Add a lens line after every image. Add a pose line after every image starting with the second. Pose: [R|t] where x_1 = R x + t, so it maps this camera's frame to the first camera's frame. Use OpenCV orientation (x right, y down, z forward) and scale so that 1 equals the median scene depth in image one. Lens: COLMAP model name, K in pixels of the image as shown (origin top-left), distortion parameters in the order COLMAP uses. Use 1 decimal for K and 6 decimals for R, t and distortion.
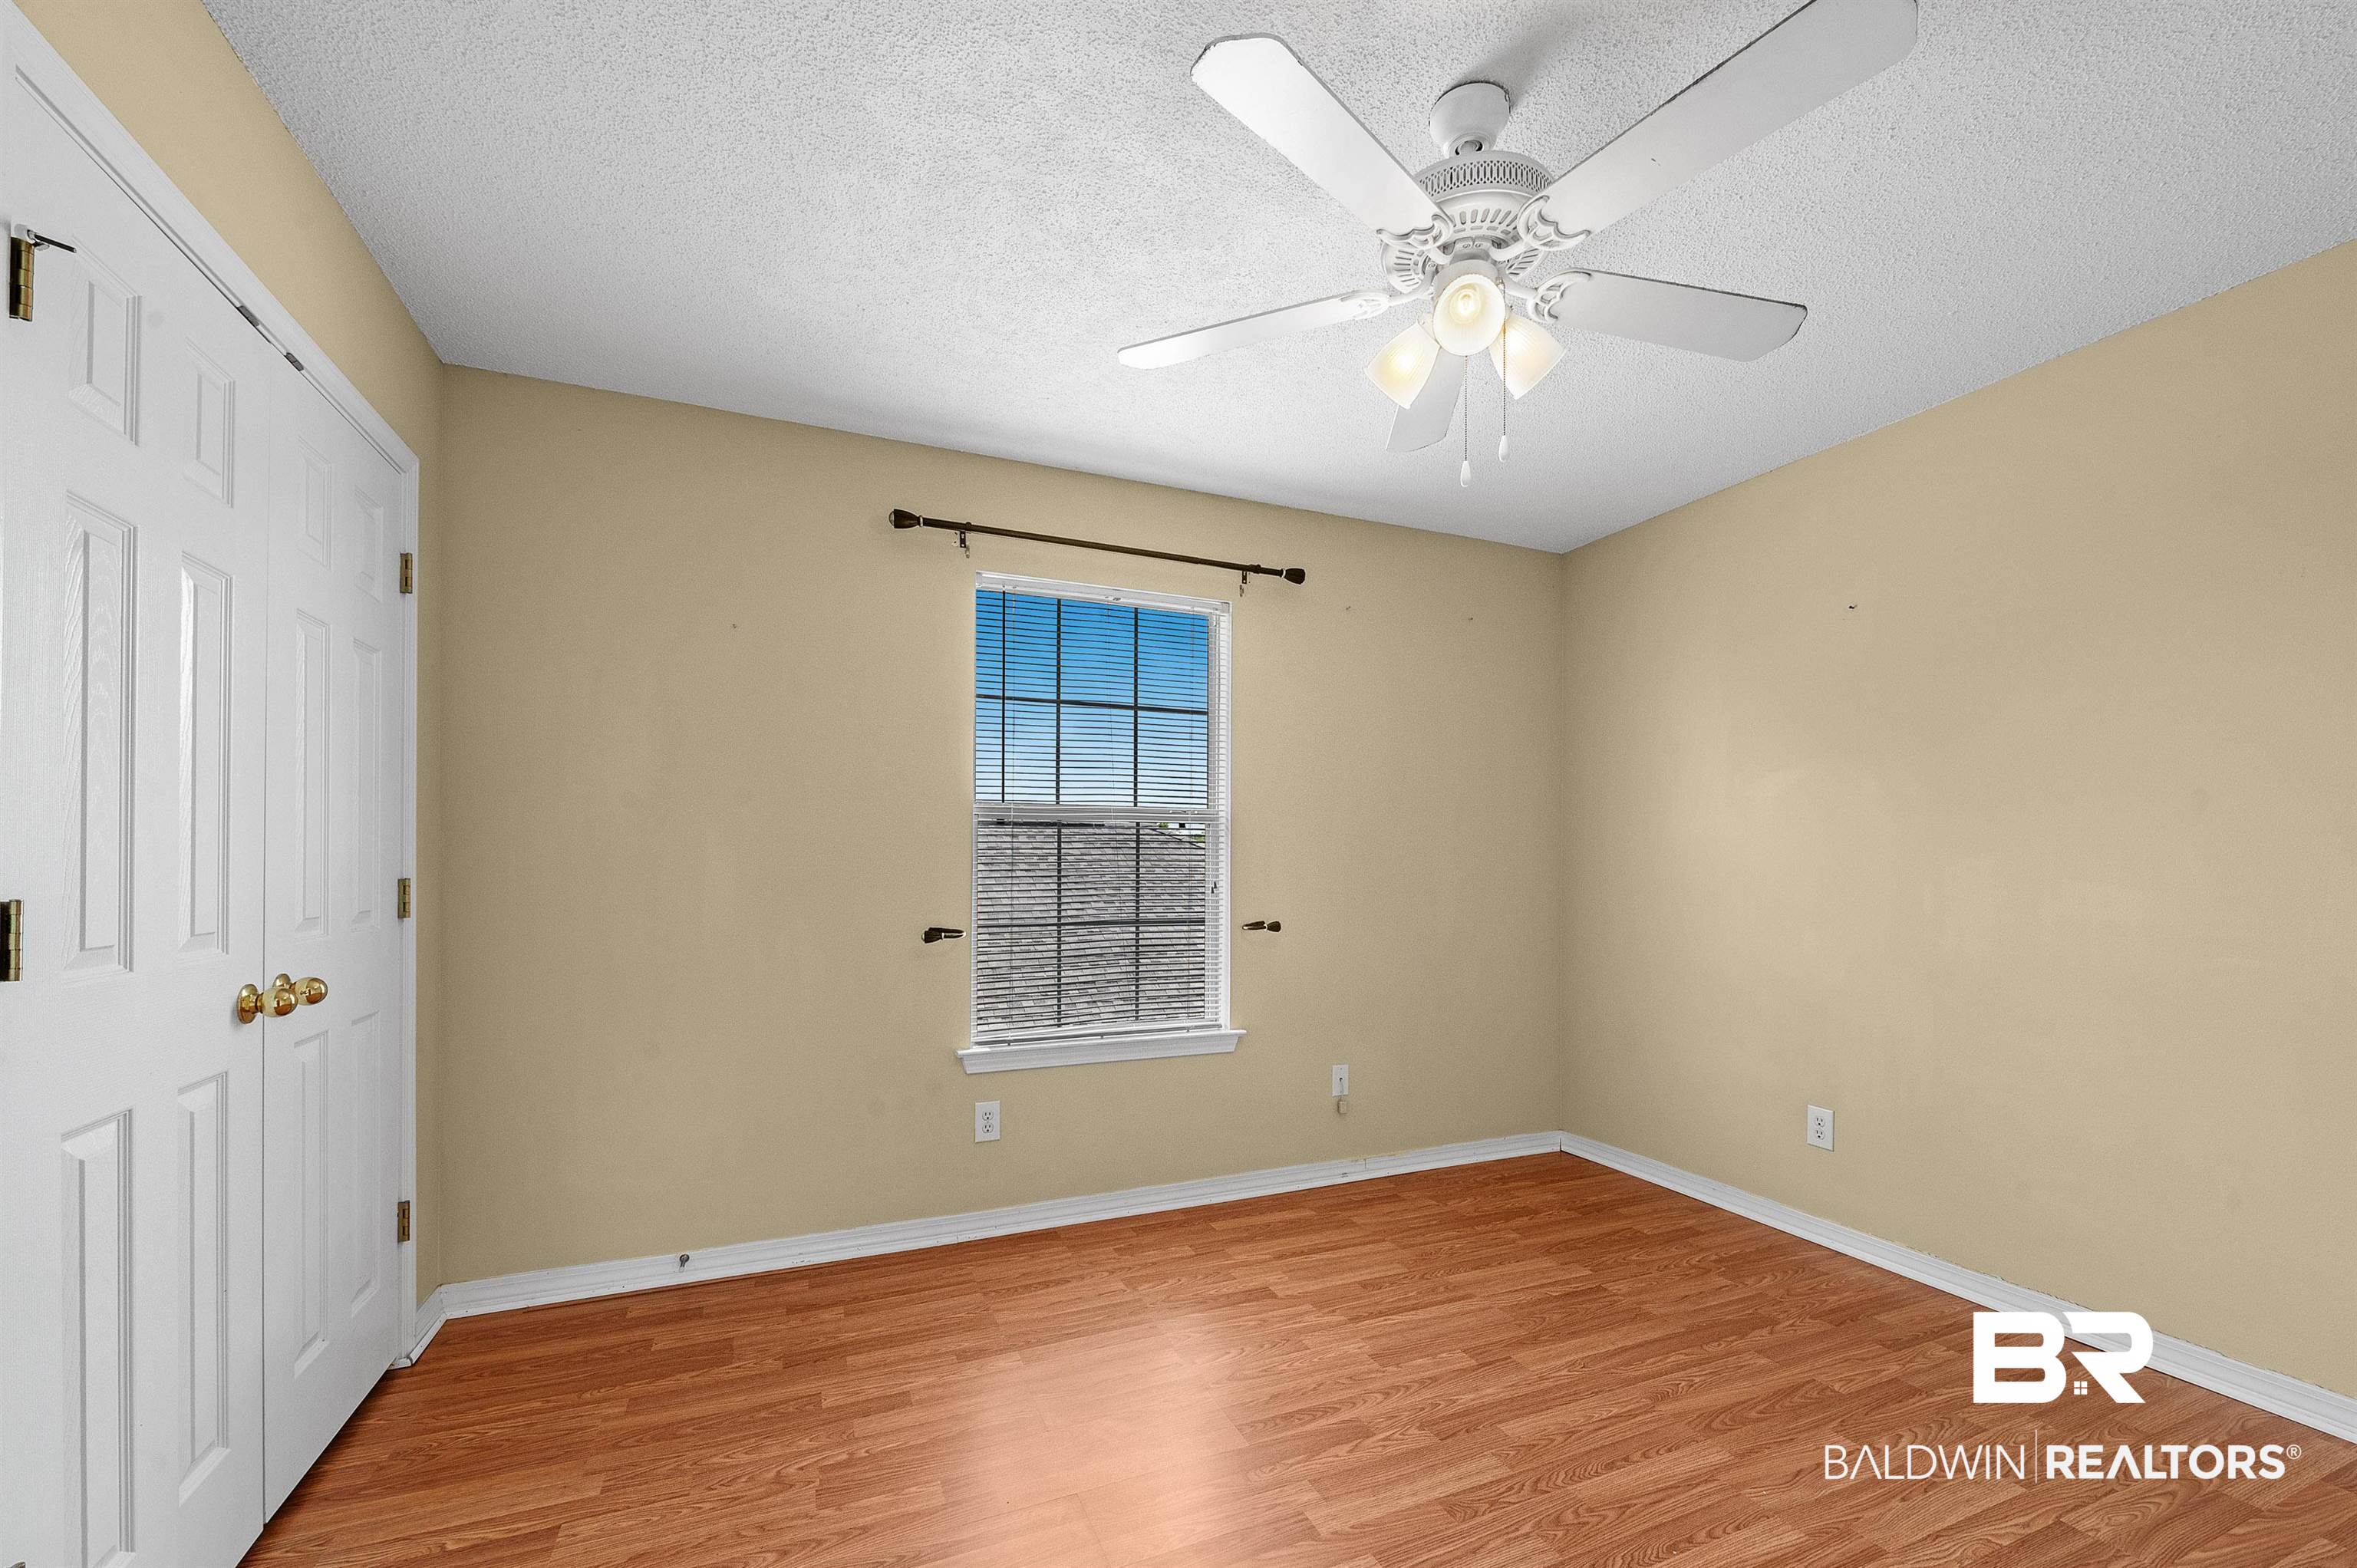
lens RADIAL K [[939.6, 0, 1200.8], [0, 939.6, 853.8], [0, 0, 1]] dist [-0.003434, -0.001121]
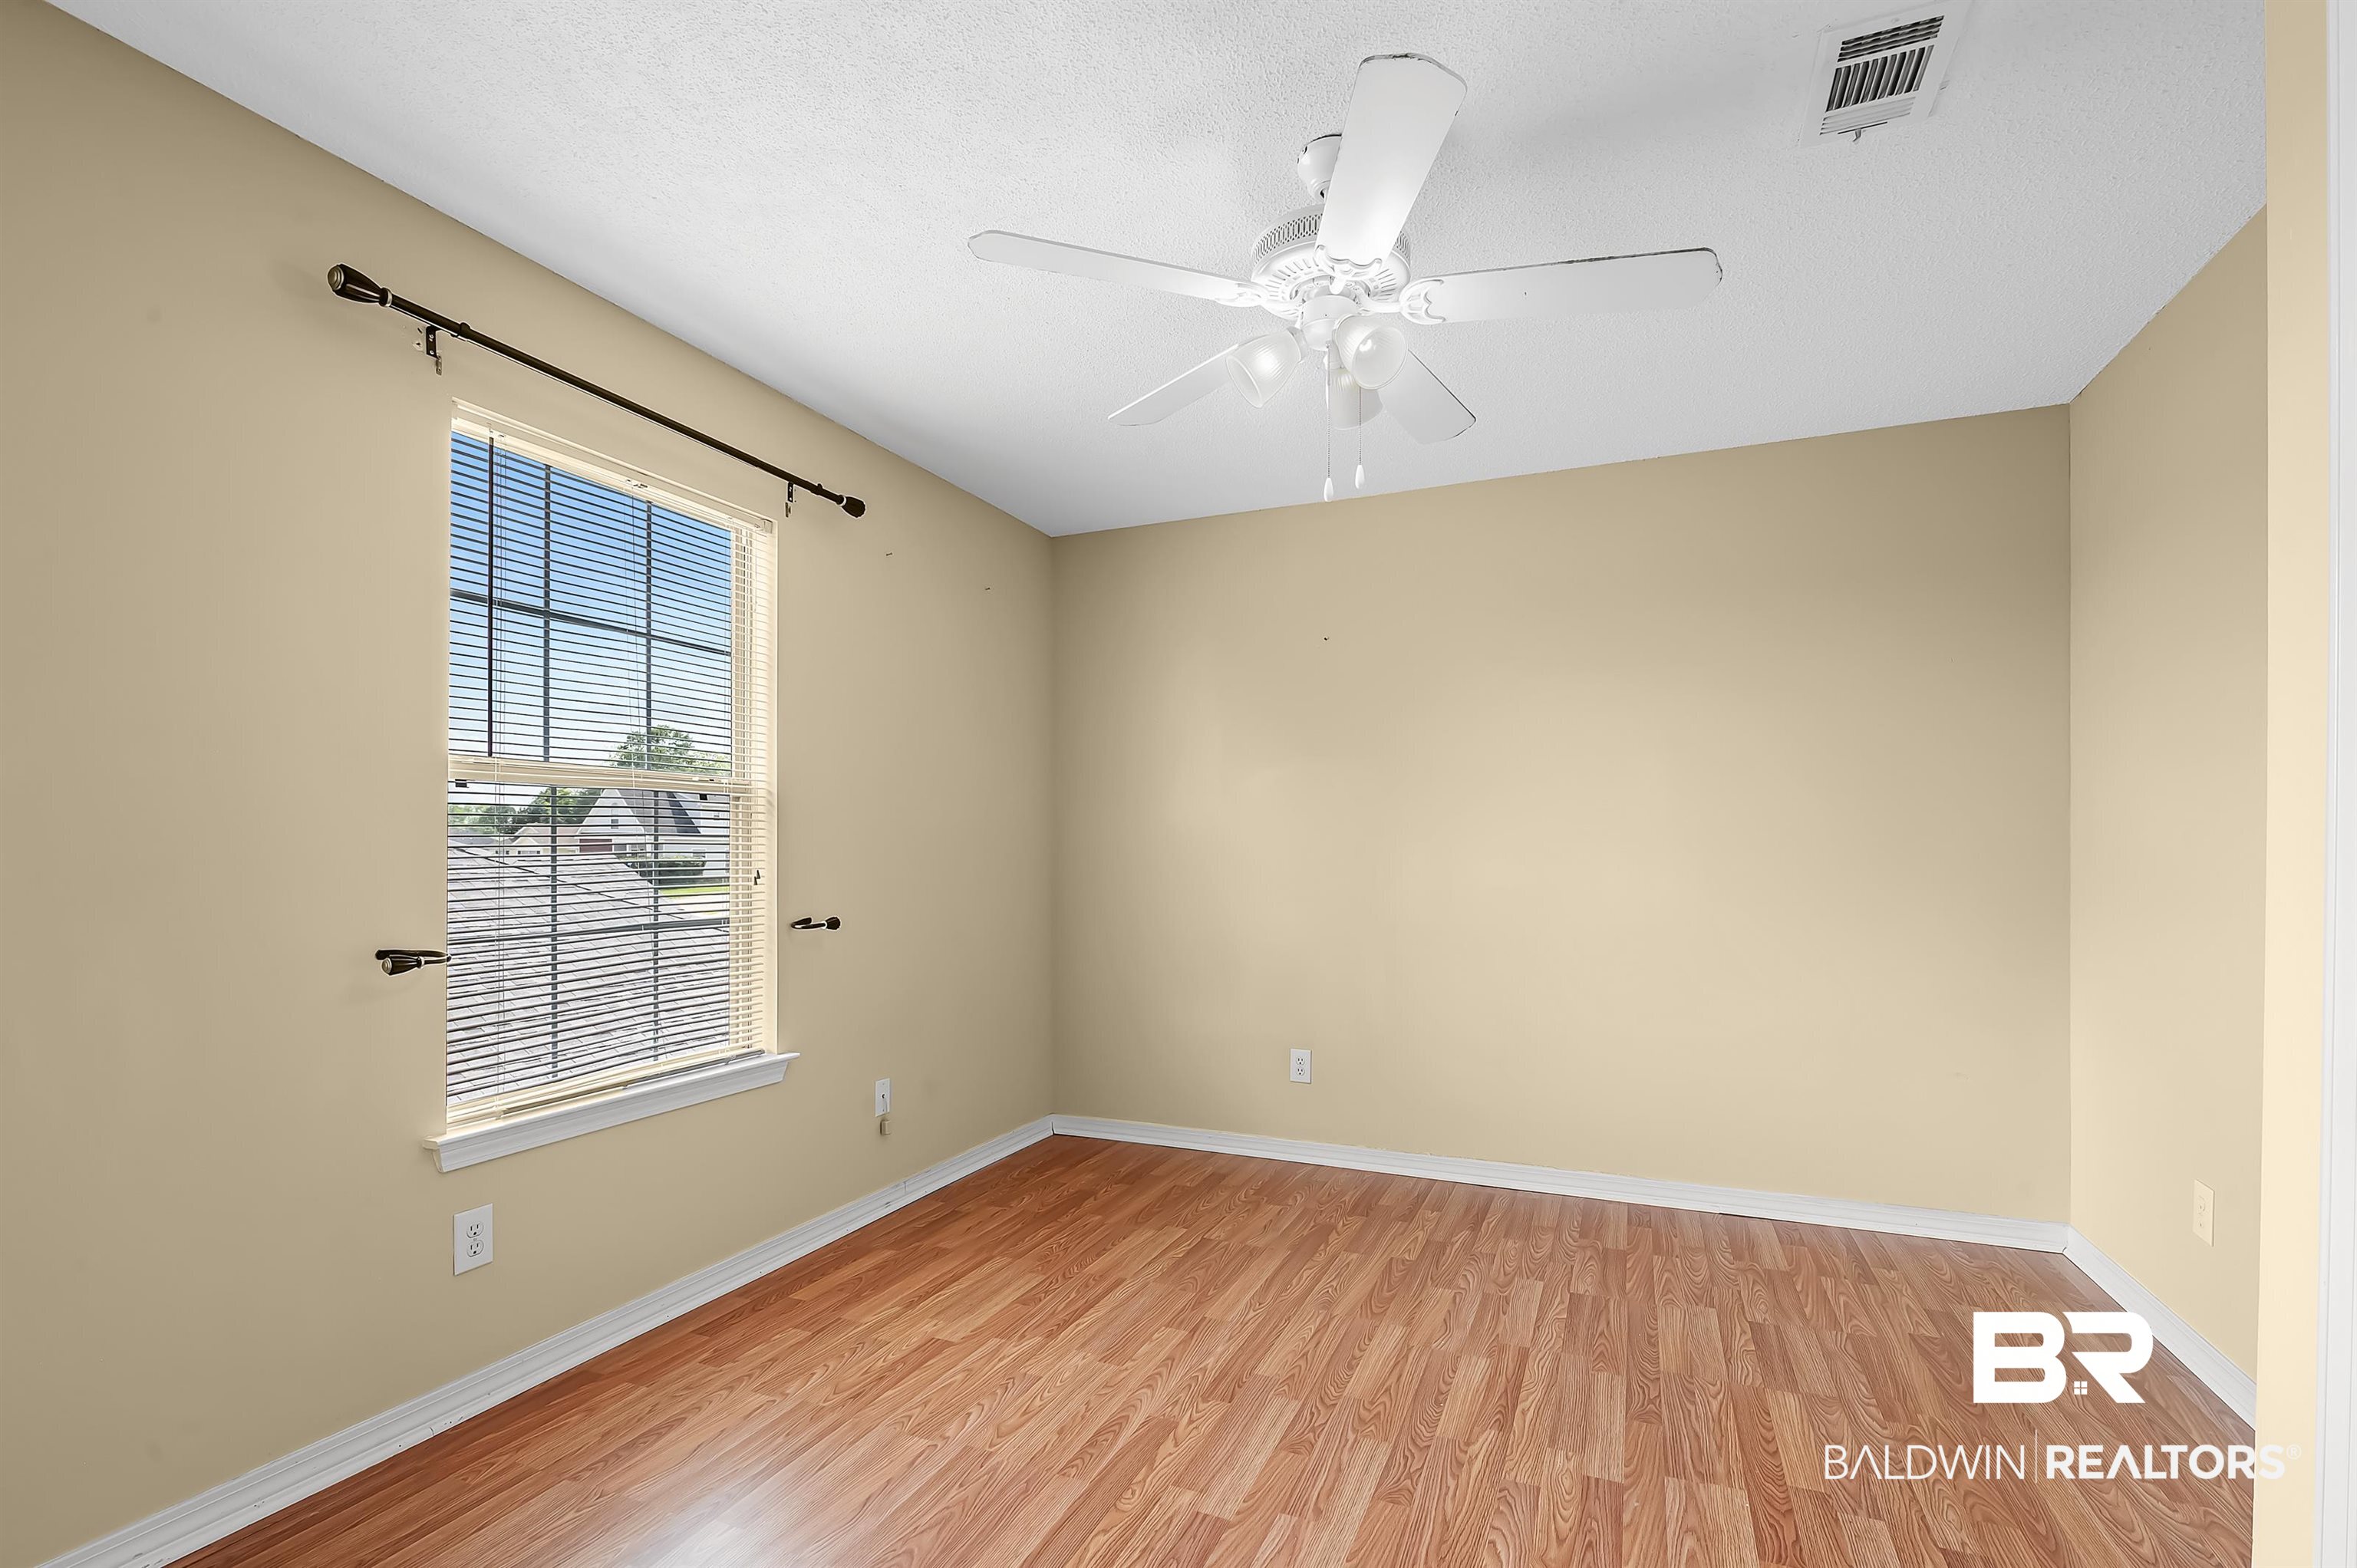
lens RADIAL K [[1042.8, 0, 1189.1], [0, 1042.8, 841.7], [0, 0, 1]] dist [-0.006921, -0.000468]
pose [[0.725422, 0.002745, 0.688299, -0.391134], [-0.006300, 0.999977, 0.002652, 0.001001], [-0.688276, -0.006260, 0.725422, 0.136305]]
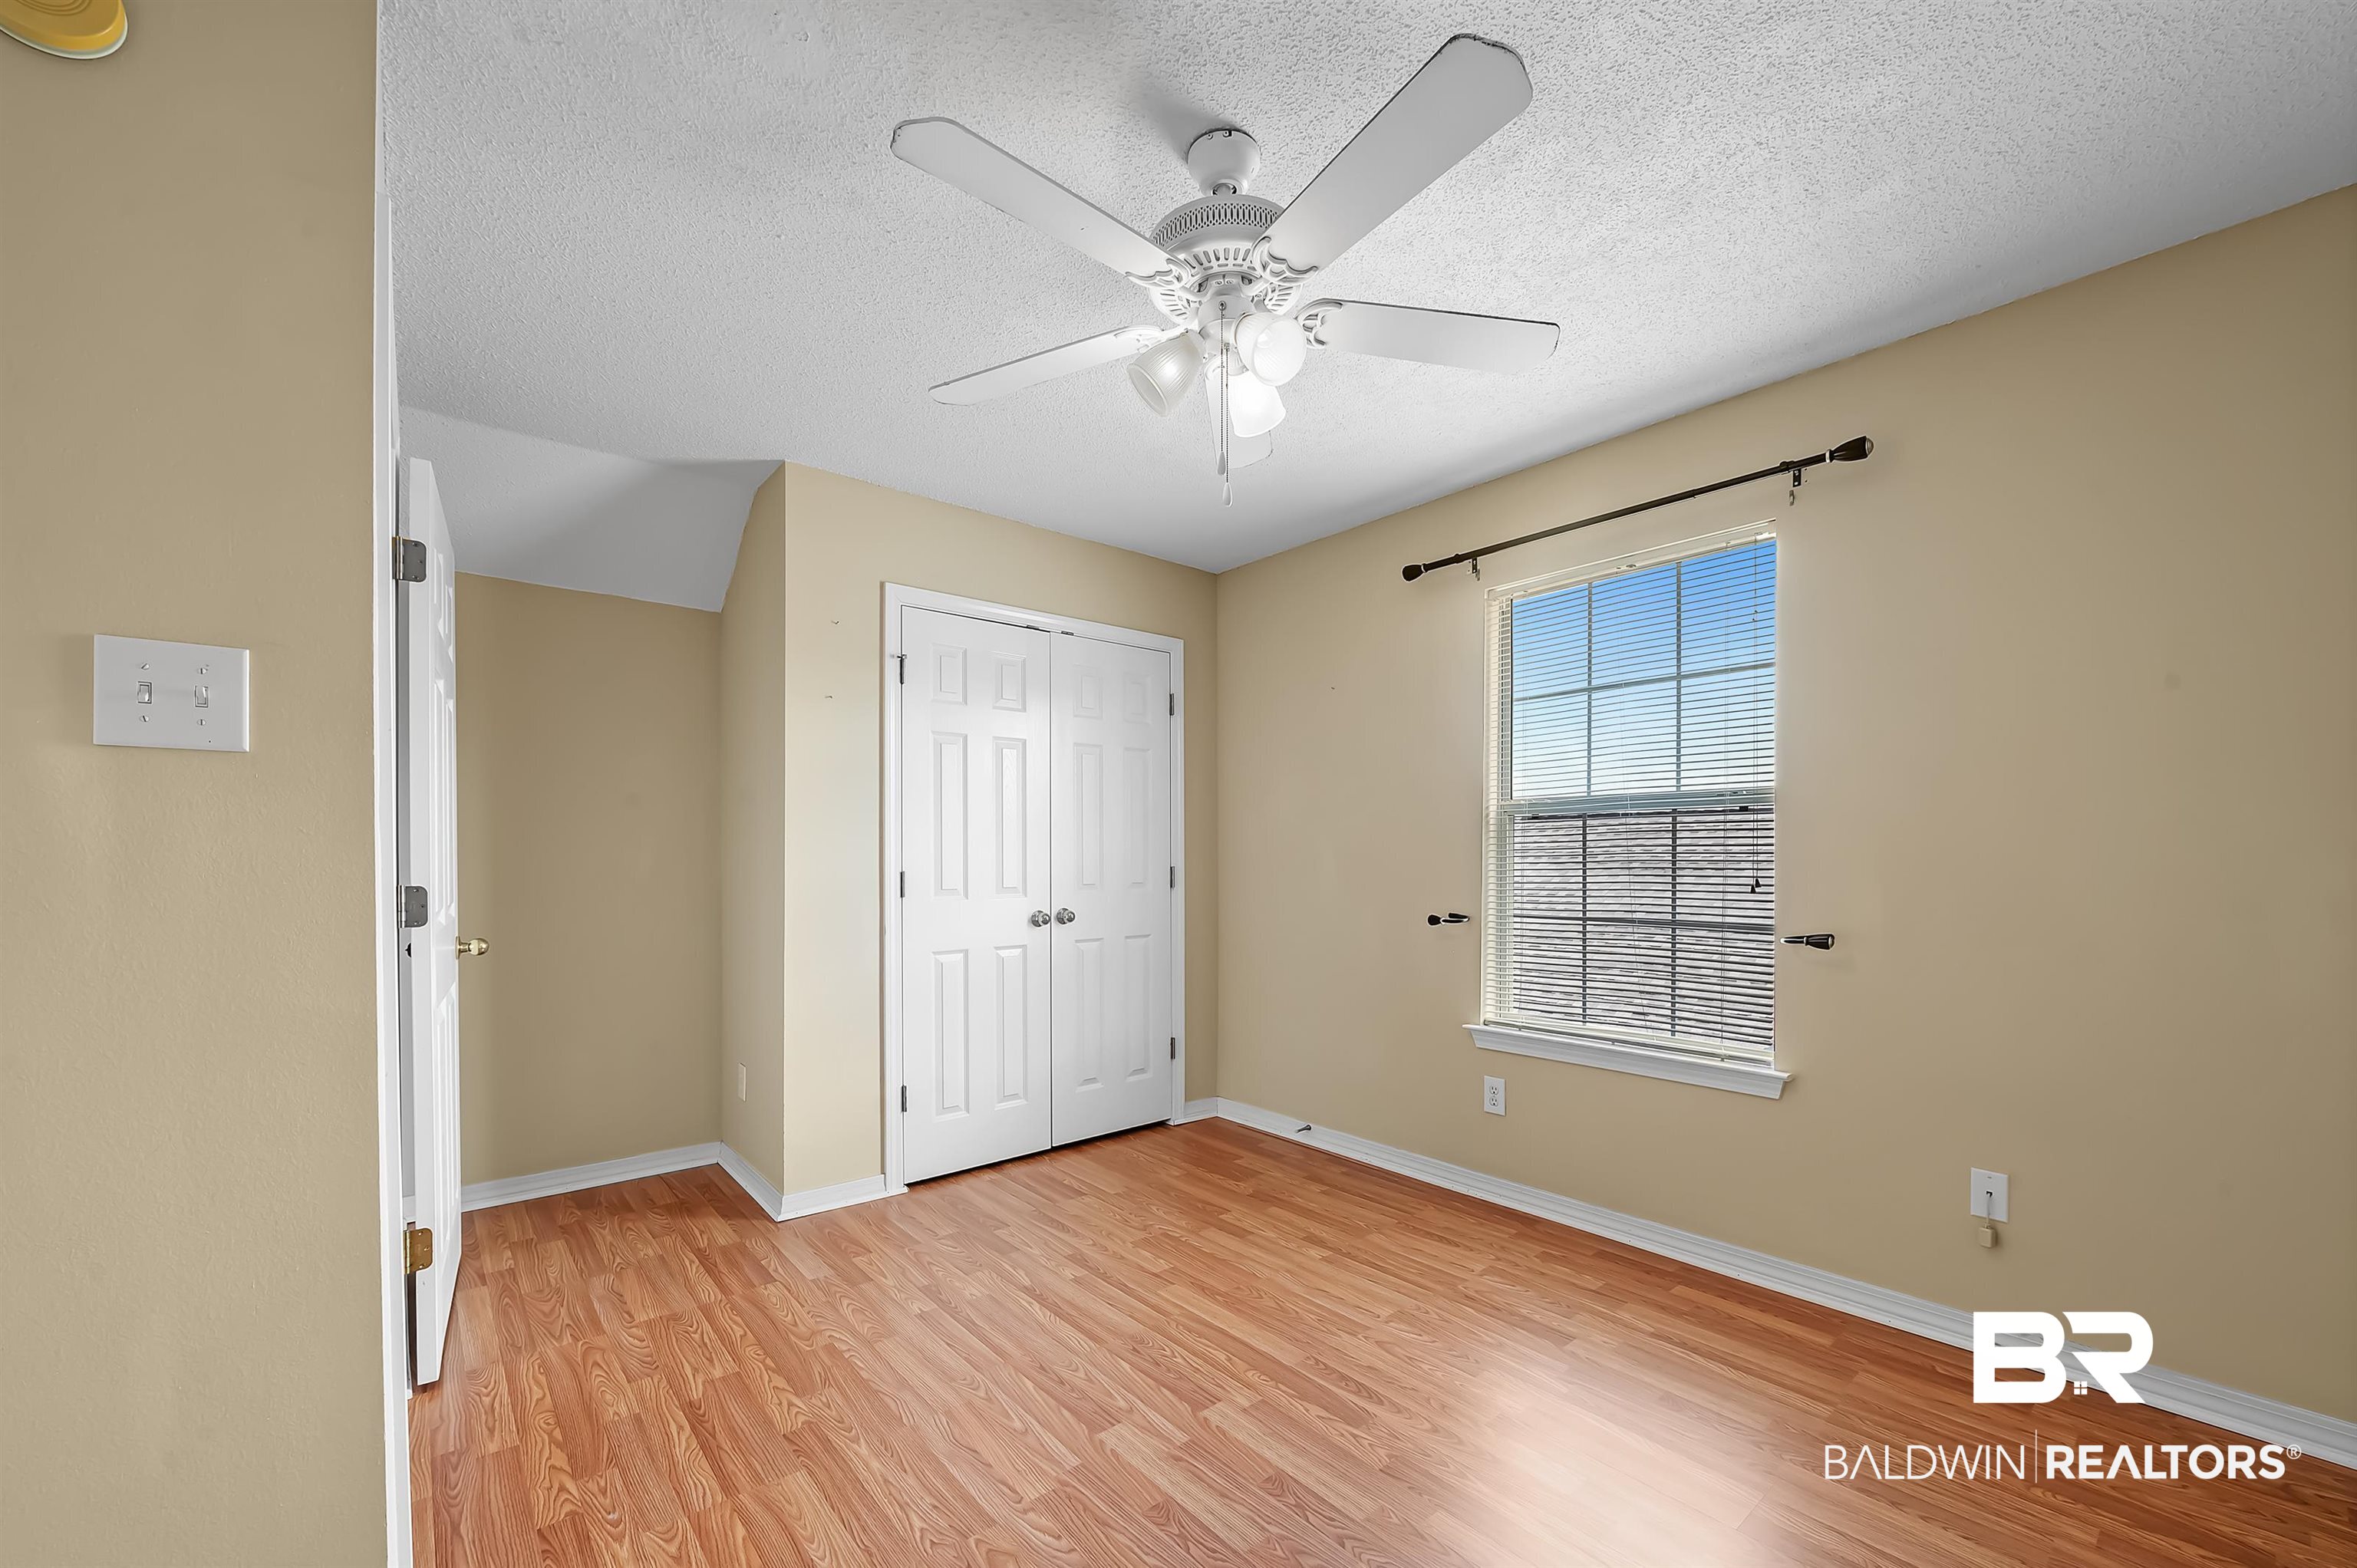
lens RADIAL K [[939.6, 0, 1188.6], [0, 939.6, 846.0], [0, 0, 1]] dist [-0.003434, -0.001121]
pose [[0.291648, -0.013944, -0.956424, 0.758649], [0.013432, 0.999855, -0.010482, 0.004658], [0.956431, -0.009790, 0.291793, 0.375067]]
